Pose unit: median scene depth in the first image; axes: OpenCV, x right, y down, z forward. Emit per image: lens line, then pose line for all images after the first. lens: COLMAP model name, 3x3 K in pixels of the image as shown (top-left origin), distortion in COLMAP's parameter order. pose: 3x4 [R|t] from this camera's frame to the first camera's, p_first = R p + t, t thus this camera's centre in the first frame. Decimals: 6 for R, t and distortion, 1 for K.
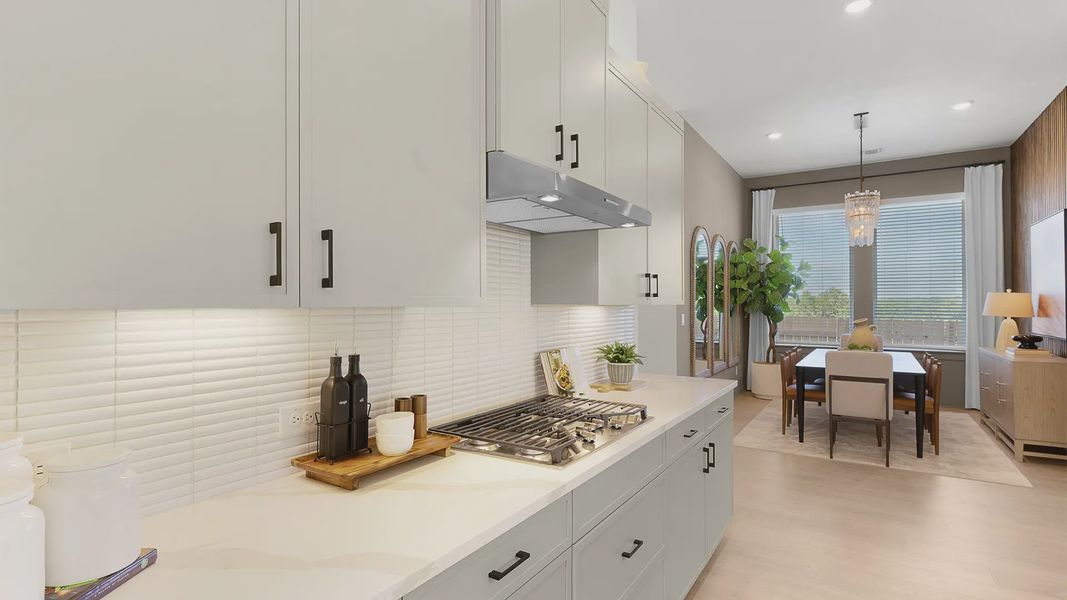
lens RADIAL K [[523.5, 0, 531.2], [0, 523.5, 301.8], [0, 0, 1]] dist [0.000998, 0.000381]
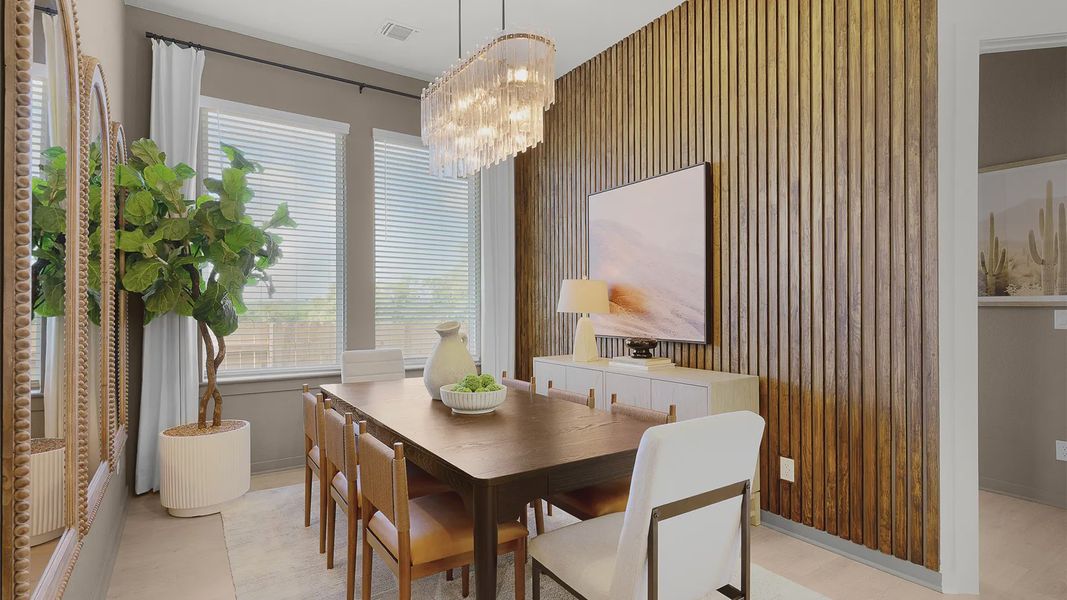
lens RADIAL K [[523.5, 0, 526.3], [0, 523.5, 302.9], [0, 0, 1]] dist [0.000998, 0.000381]
pose [[0.406407, 0.005010, 0.913678, 0.163437], [-0.001540, 0.999987, -0.004799, 0.012786], [-0.913691, 0.000544, 0.406410, 0.580737]]
